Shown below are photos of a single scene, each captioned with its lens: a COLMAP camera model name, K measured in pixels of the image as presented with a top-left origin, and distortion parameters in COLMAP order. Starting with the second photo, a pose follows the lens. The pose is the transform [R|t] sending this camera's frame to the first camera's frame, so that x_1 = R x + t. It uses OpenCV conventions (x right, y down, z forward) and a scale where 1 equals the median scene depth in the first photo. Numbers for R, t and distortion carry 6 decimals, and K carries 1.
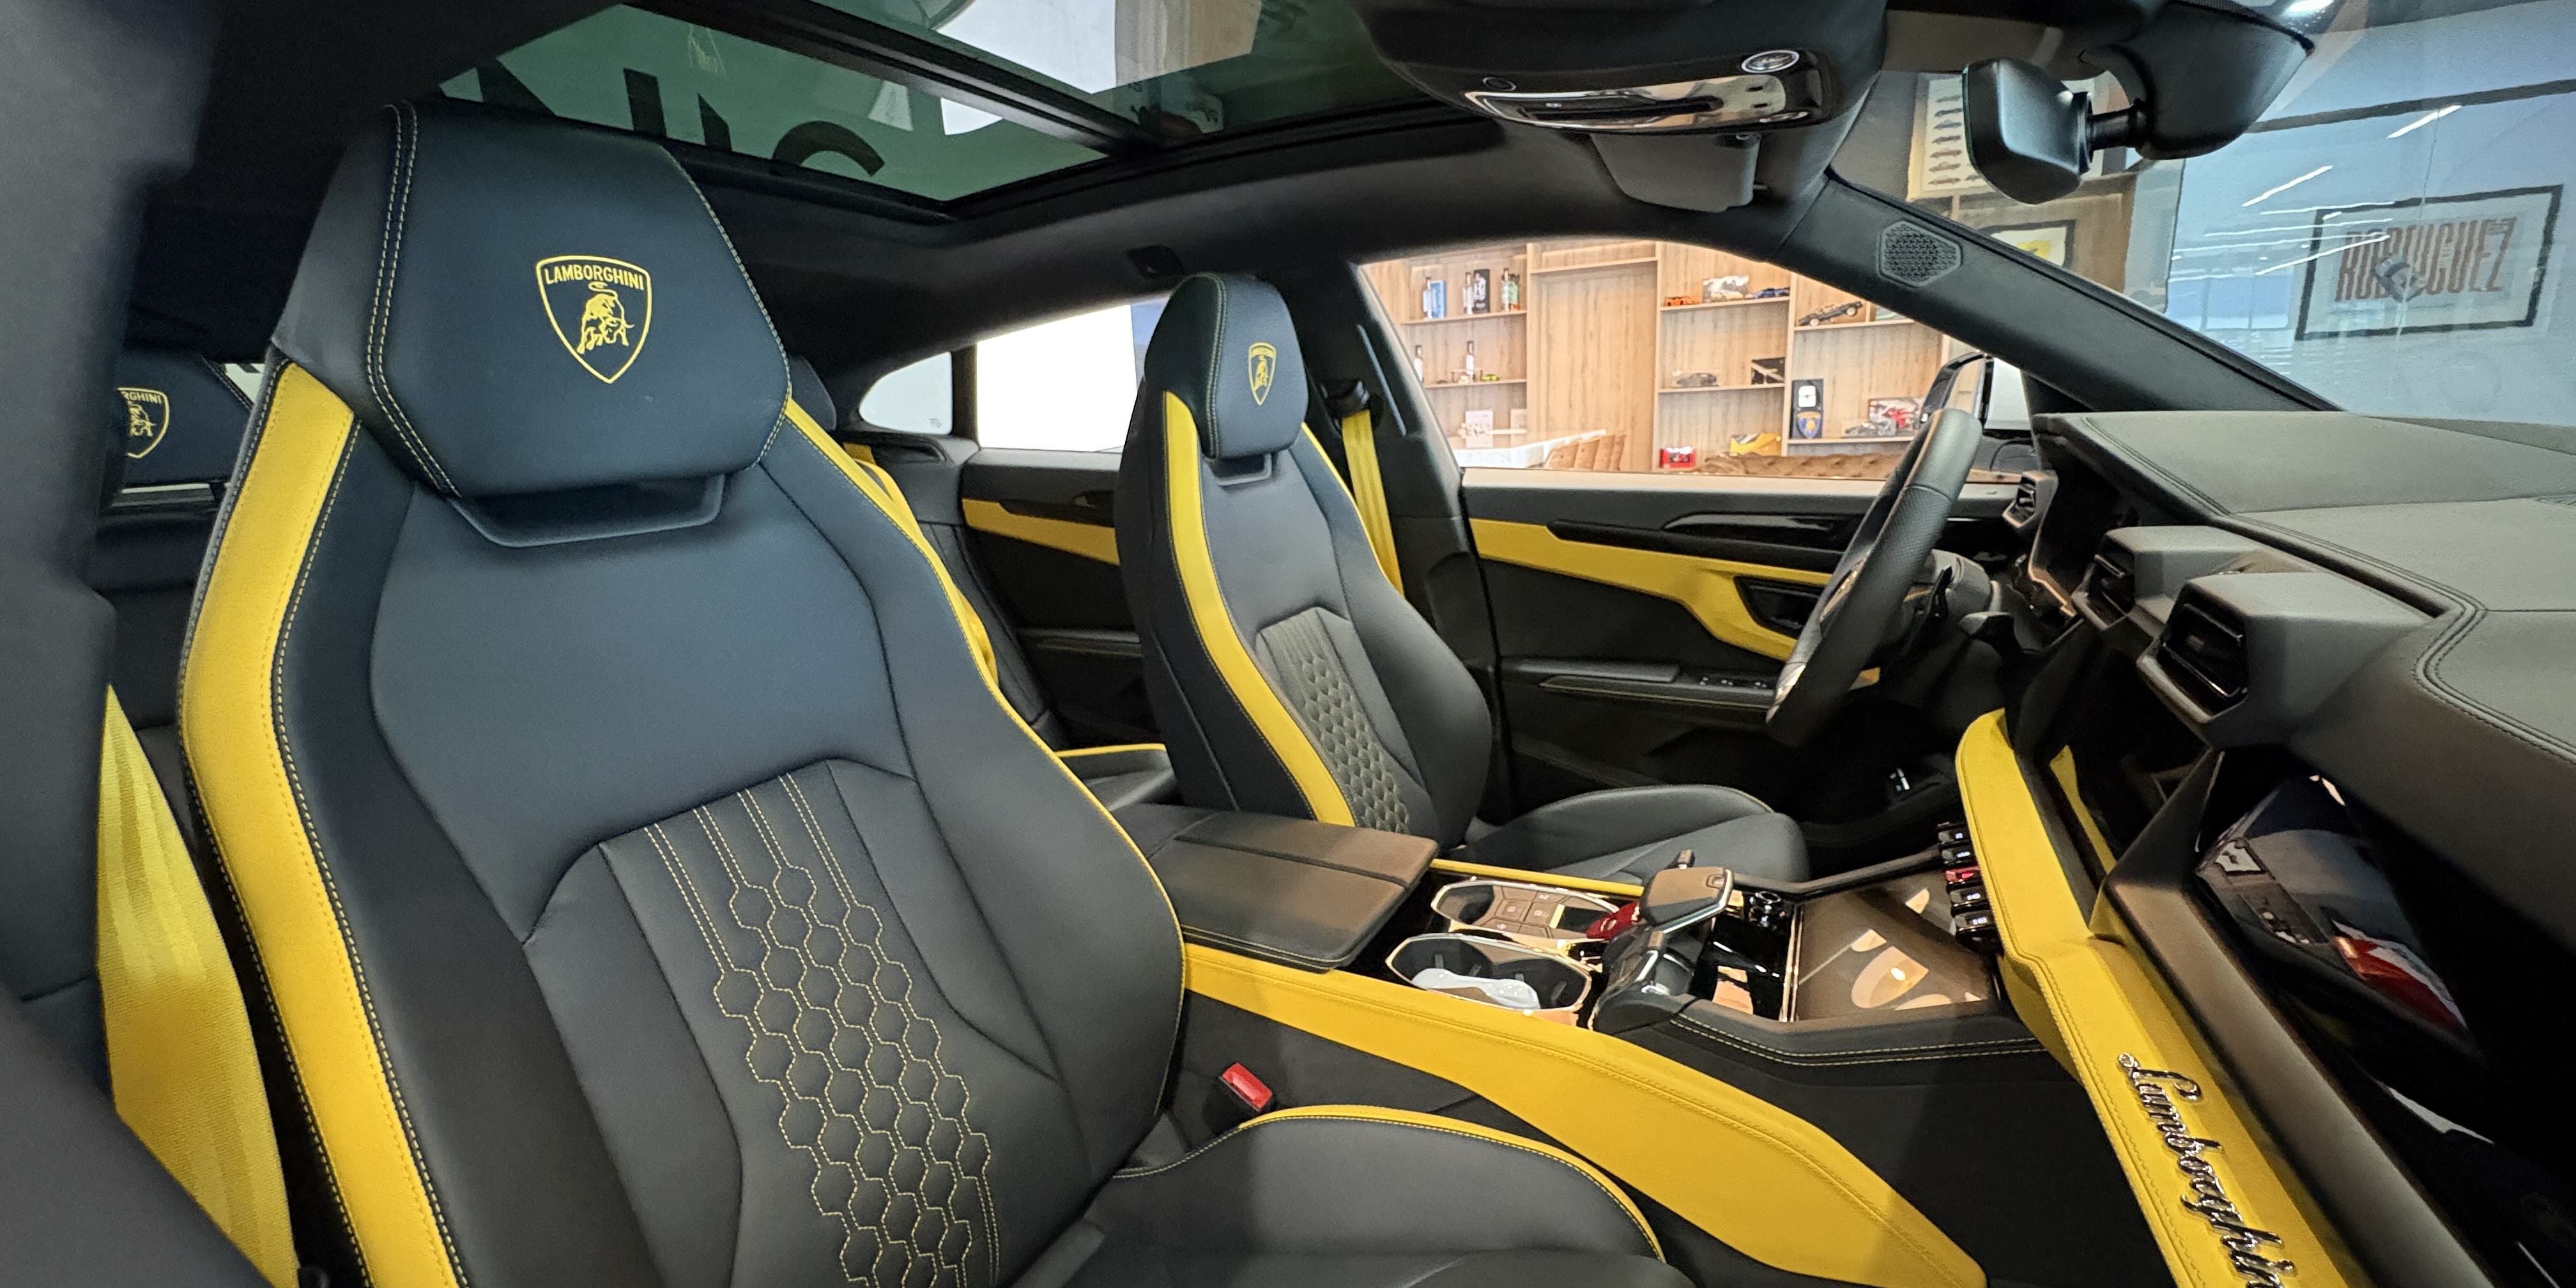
lens RADIAL K [[1029.2, 0, 1283.7], [0, 1029.2, 651.8], [0, 0, 1]] dist [0.000527, -0.000923]
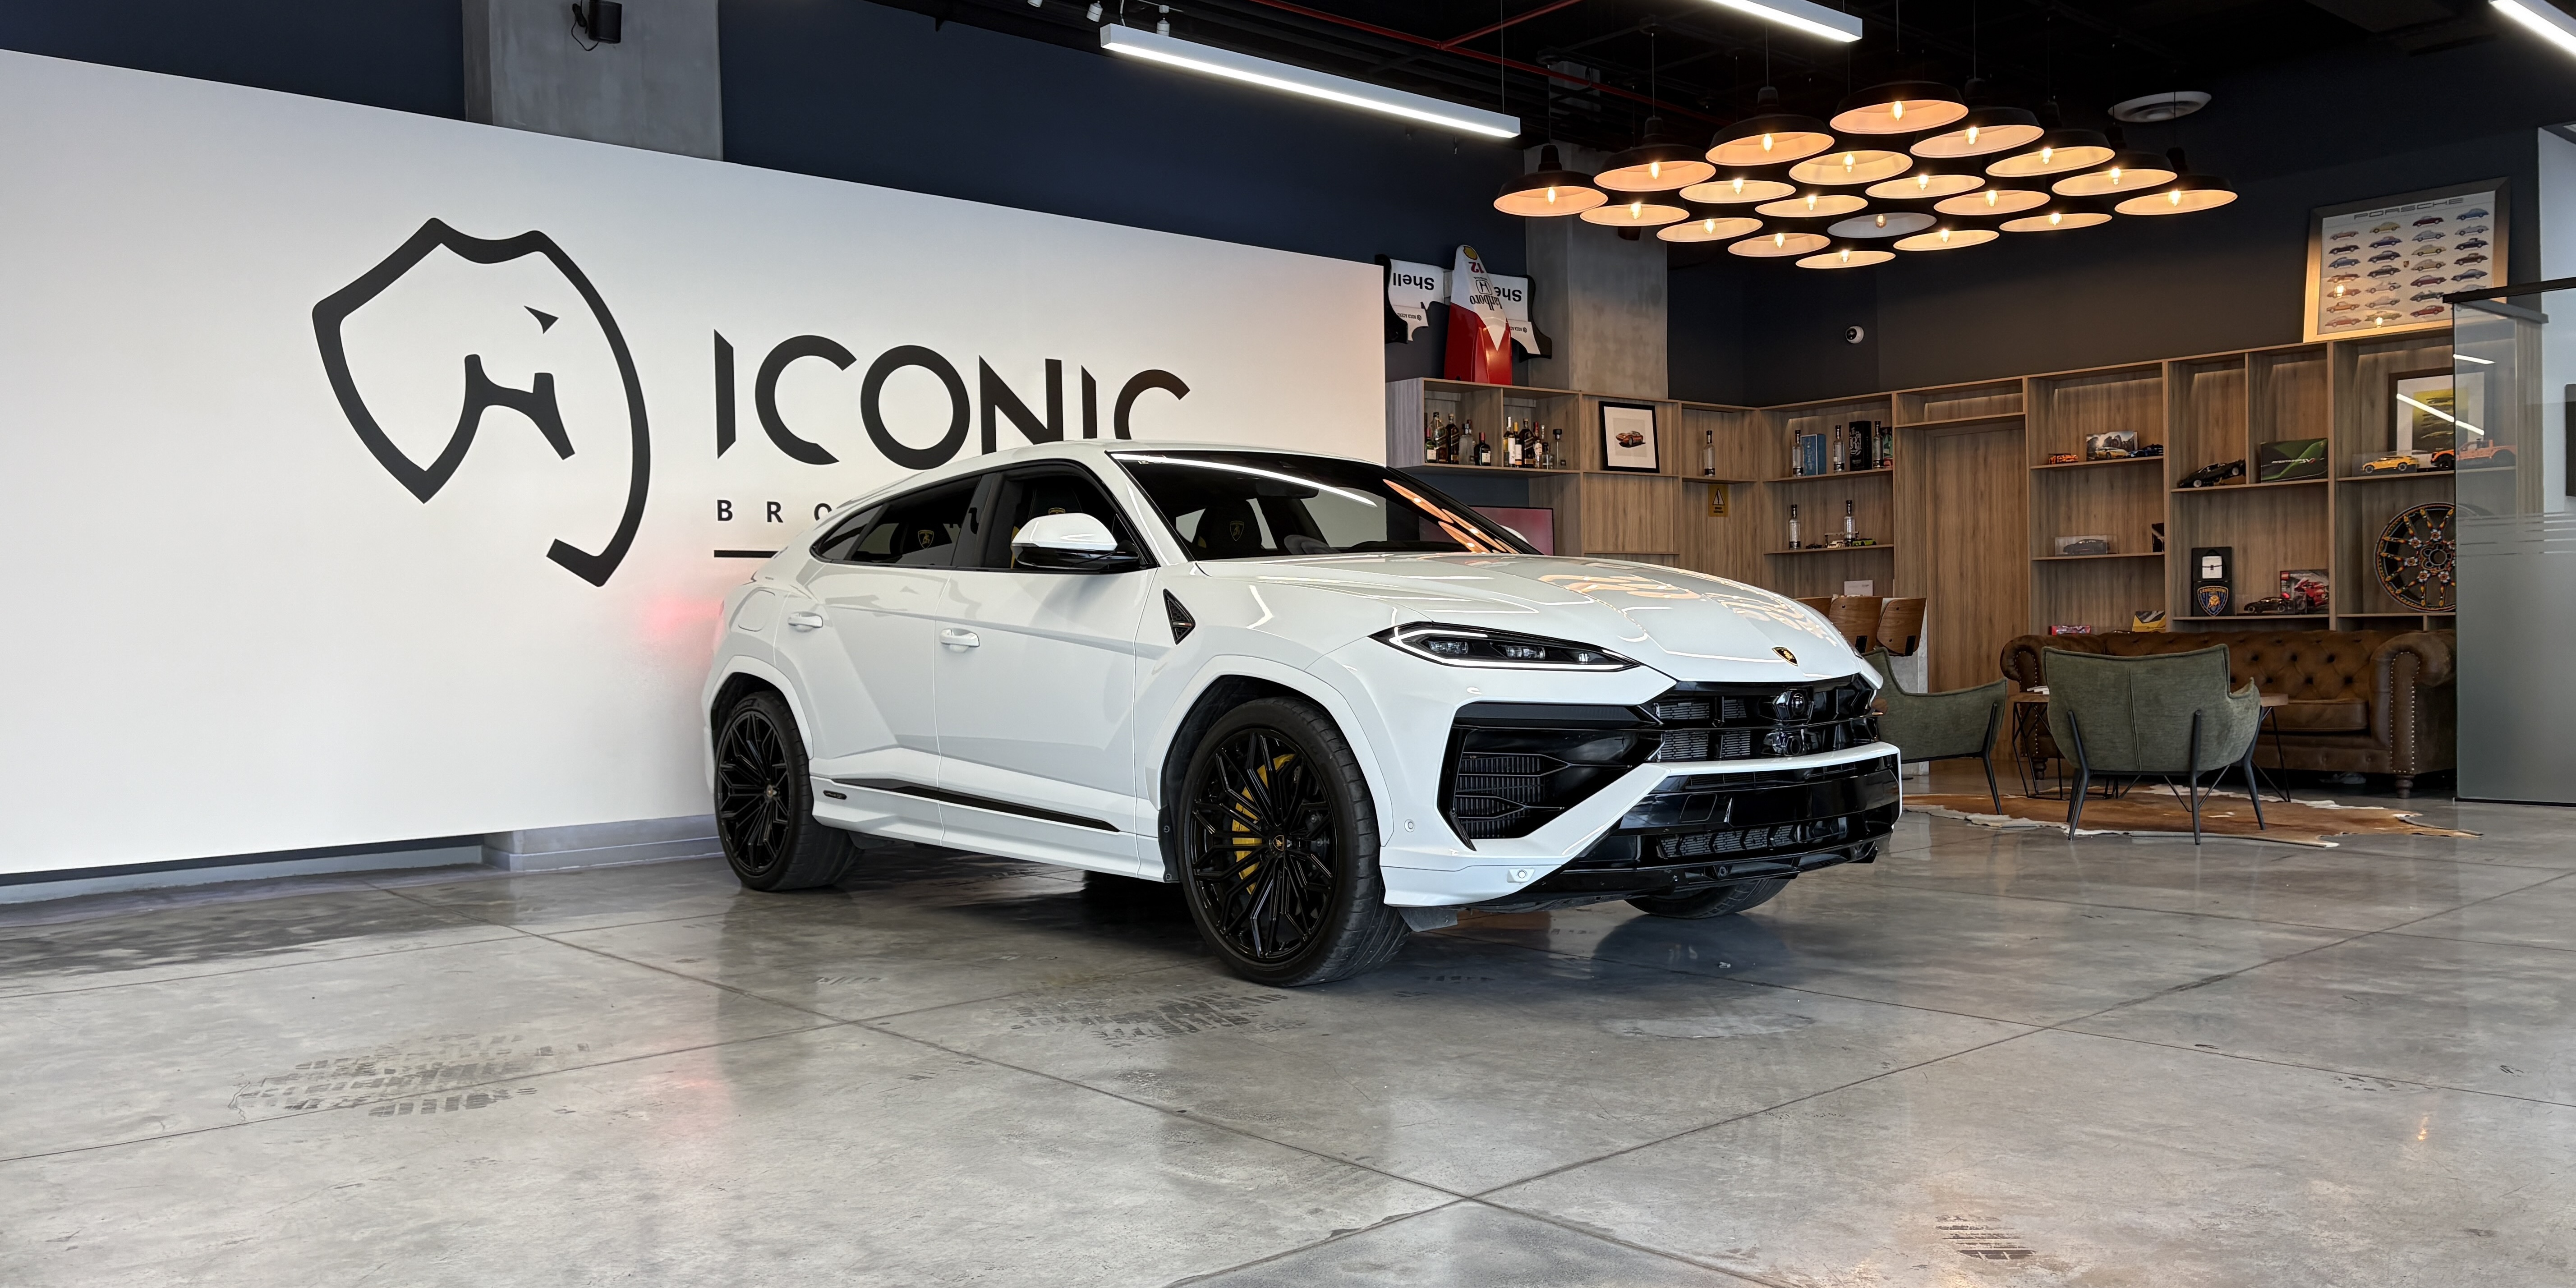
lens RADIAL K [[1967.9, 0, 1298.2], [0, 1967.9, 658.1], [0, 0, 1]] dist [0.033462, -0.021267]
pose [[0.928131, 0.031836, -0.370890, 2.227930], [-0.103971, 0.978855, -0.176160, 0.979883], [0.357439, 0.202061, 0.911816, -3.811752]]
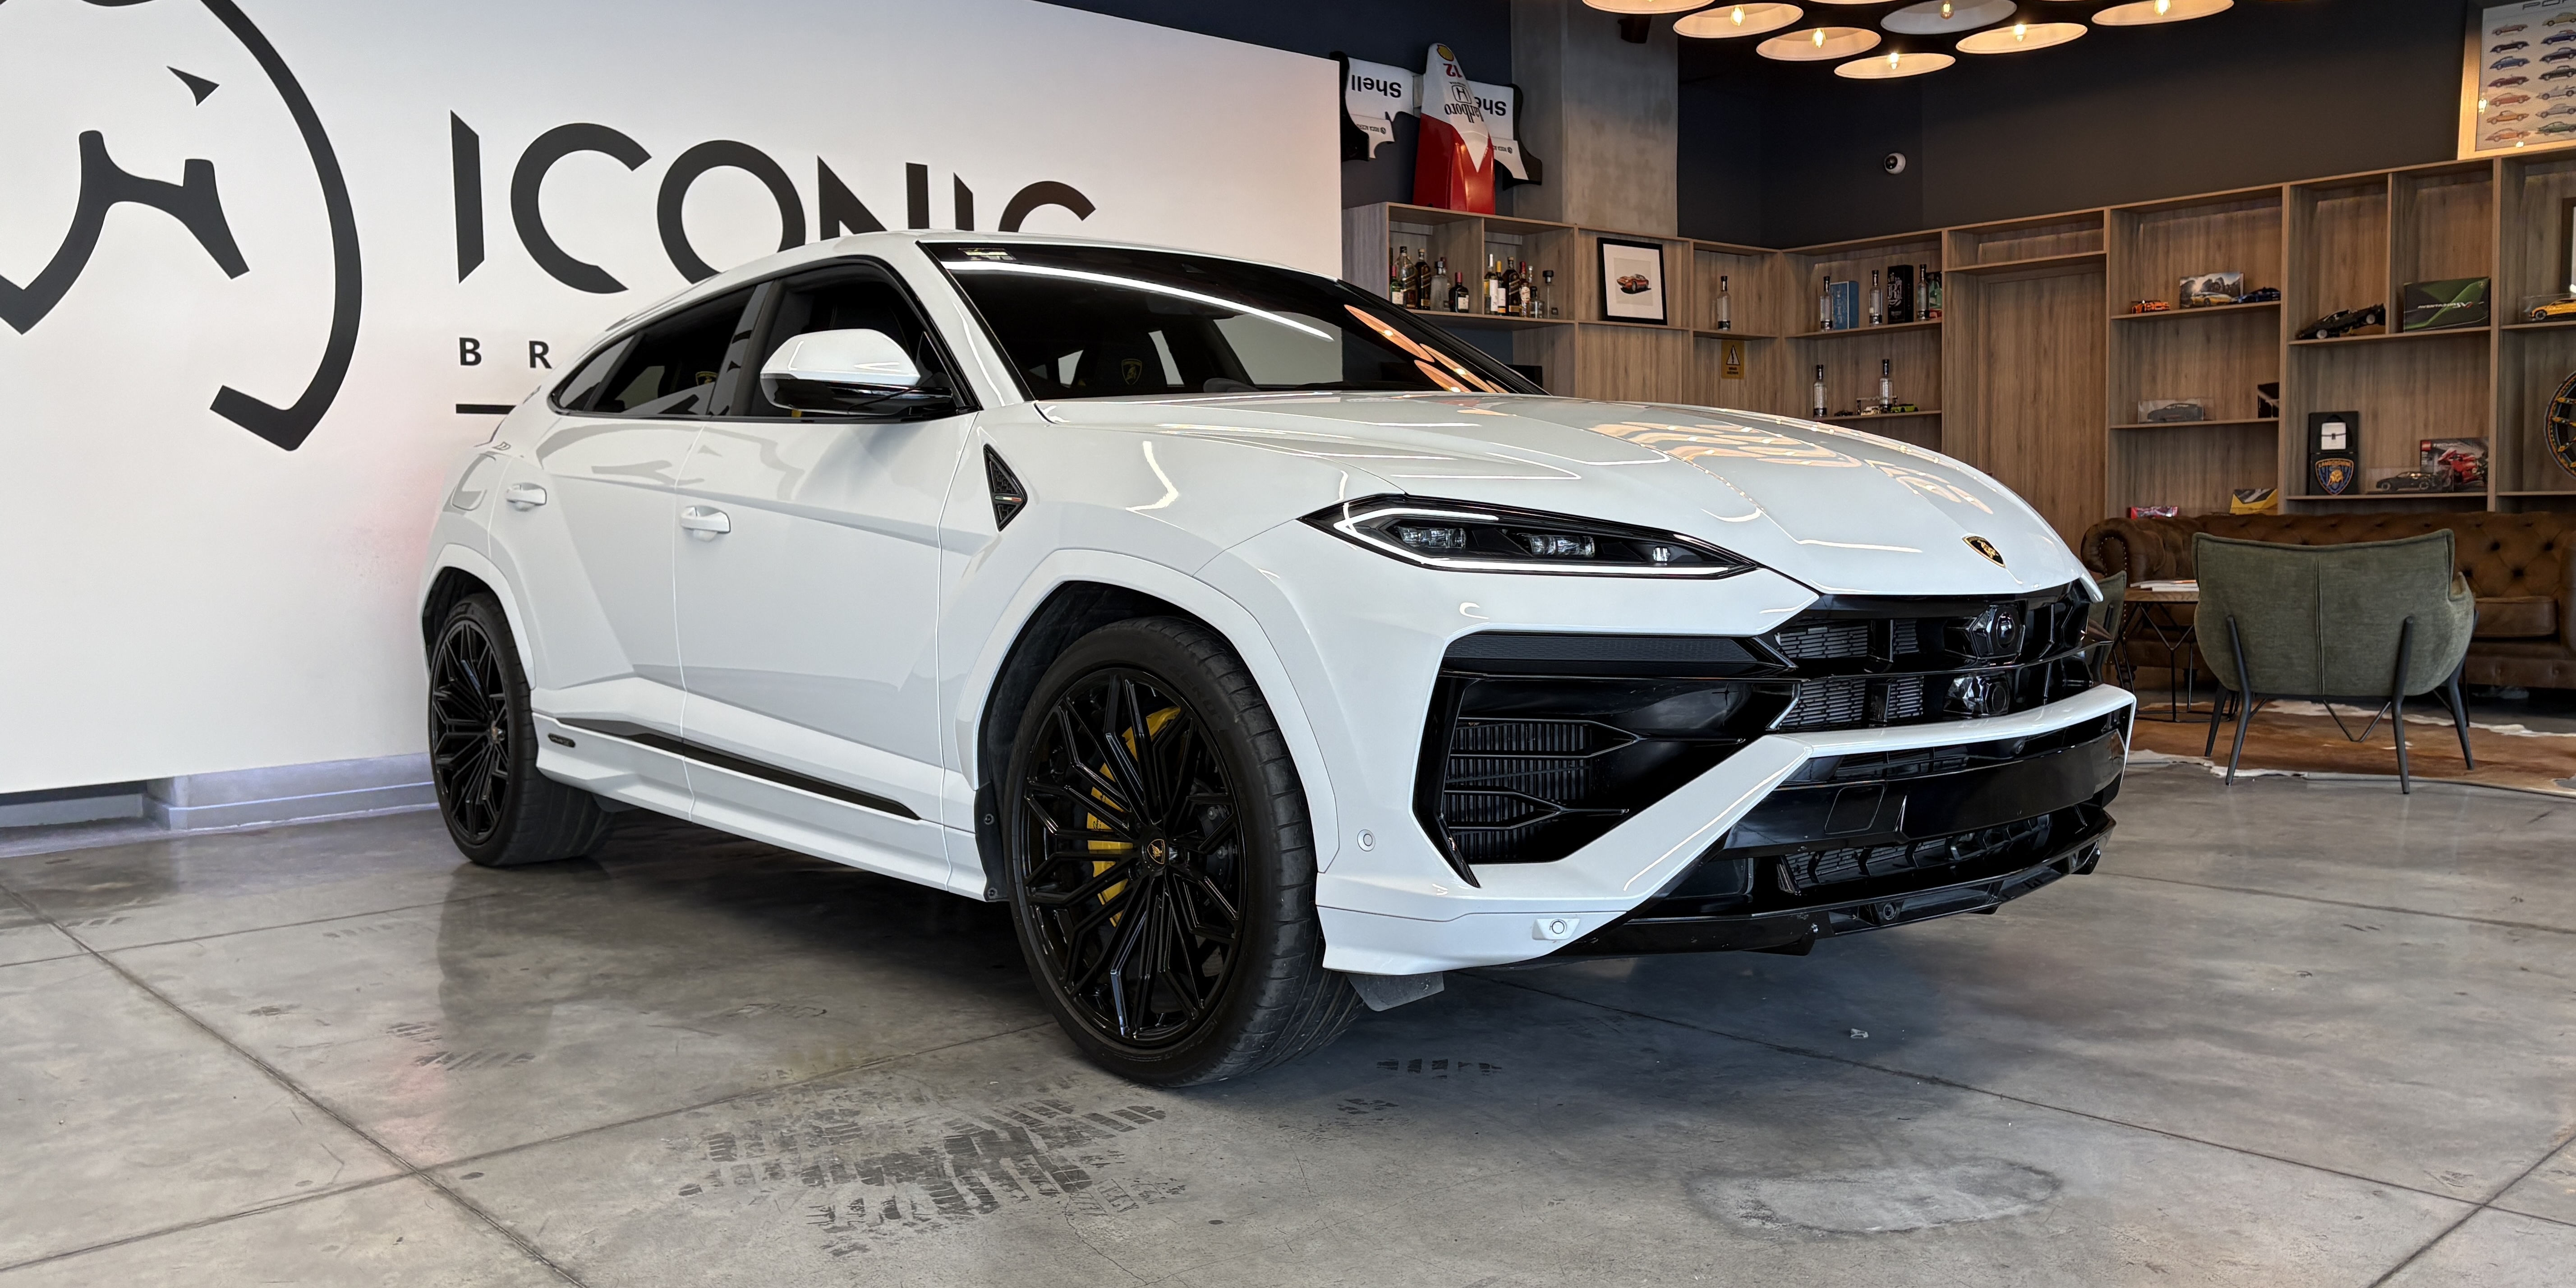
lens RADIAL K [[1967.9, 0, 1279.0], [0, 1967.9, 626.5], [0, 0, 1]] dist [0.033462, -0.021267]
pose [[0.931653, 0.048604, -0.360085, 1.775678], [-0.103265, 0.985566, -0.134149, 0.702732], [0.348367, 0.162164, 0.923224, -2.479151]]
